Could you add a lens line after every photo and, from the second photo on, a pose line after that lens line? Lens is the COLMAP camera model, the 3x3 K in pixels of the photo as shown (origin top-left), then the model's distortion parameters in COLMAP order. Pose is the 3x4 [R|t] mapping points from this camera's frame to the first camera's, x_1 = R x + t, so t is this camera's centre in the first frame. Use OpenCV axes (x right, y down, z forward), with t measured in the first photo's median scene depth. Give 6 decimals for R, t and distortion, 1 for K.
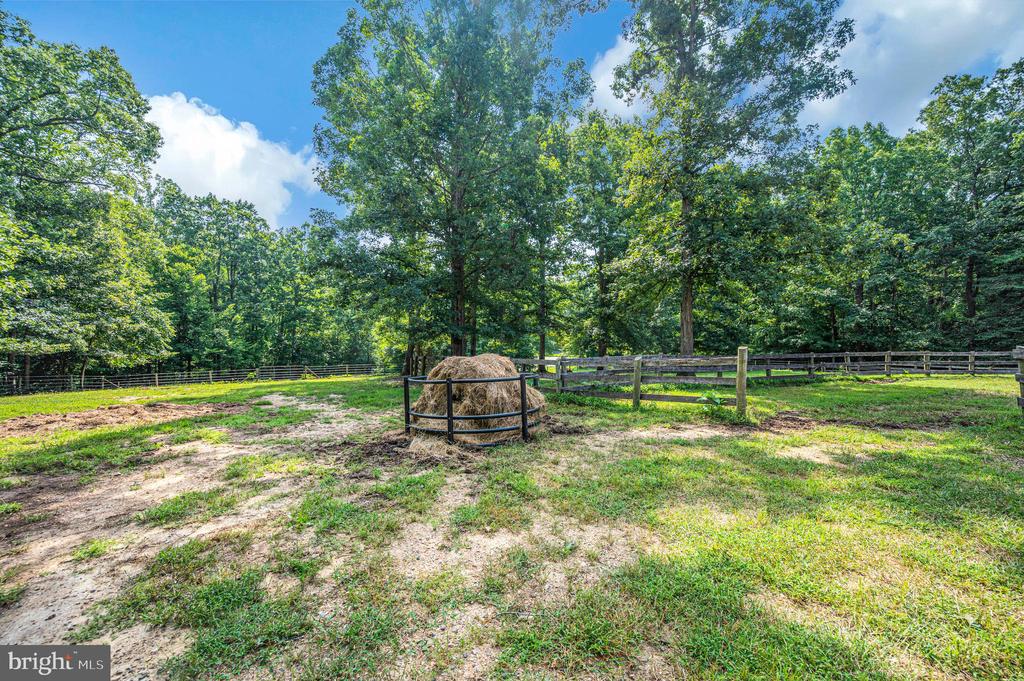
lens RADIAL K [[421.1, 0, 520.6], [0, 421.1, 336.3], [0, 0, 1]] dist [-0.000026, -0.000517]
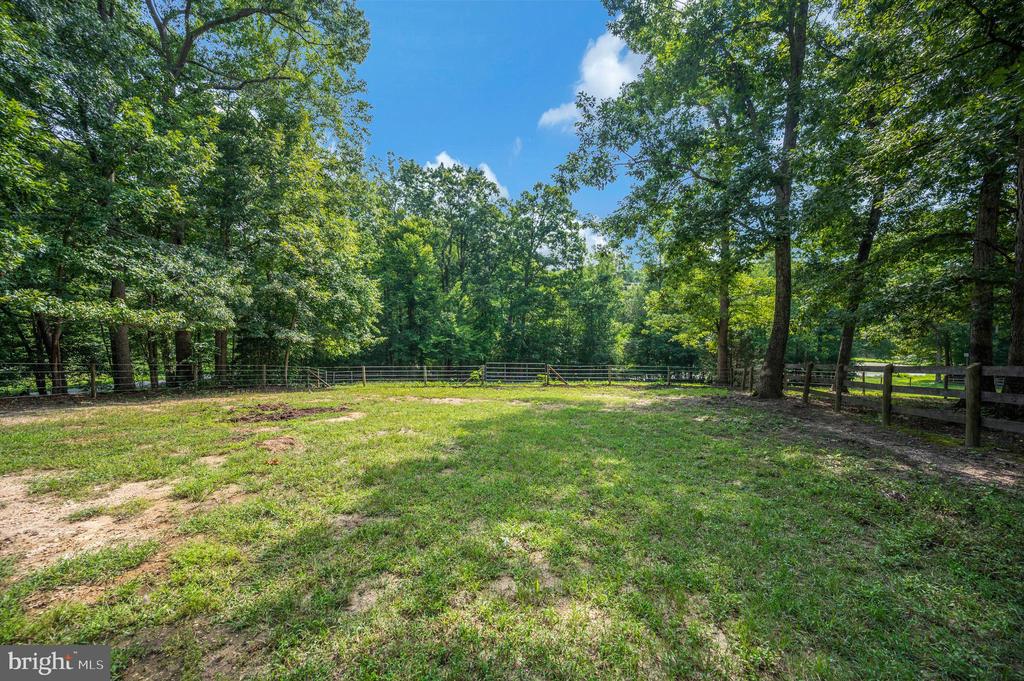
lens RADIAL K [[421.1, 0, 510.5], [0, 421.1, 338.3], [0, 0, 1]] dist [-0.000026, -0.000517]
pose [[0.875287, 0.014865, -0.483376, -0.202612], [-0.008644, 0.999849, 0.015095, 0.018371], [0.483527, -0.009034, 0.875283, 0.332003]]
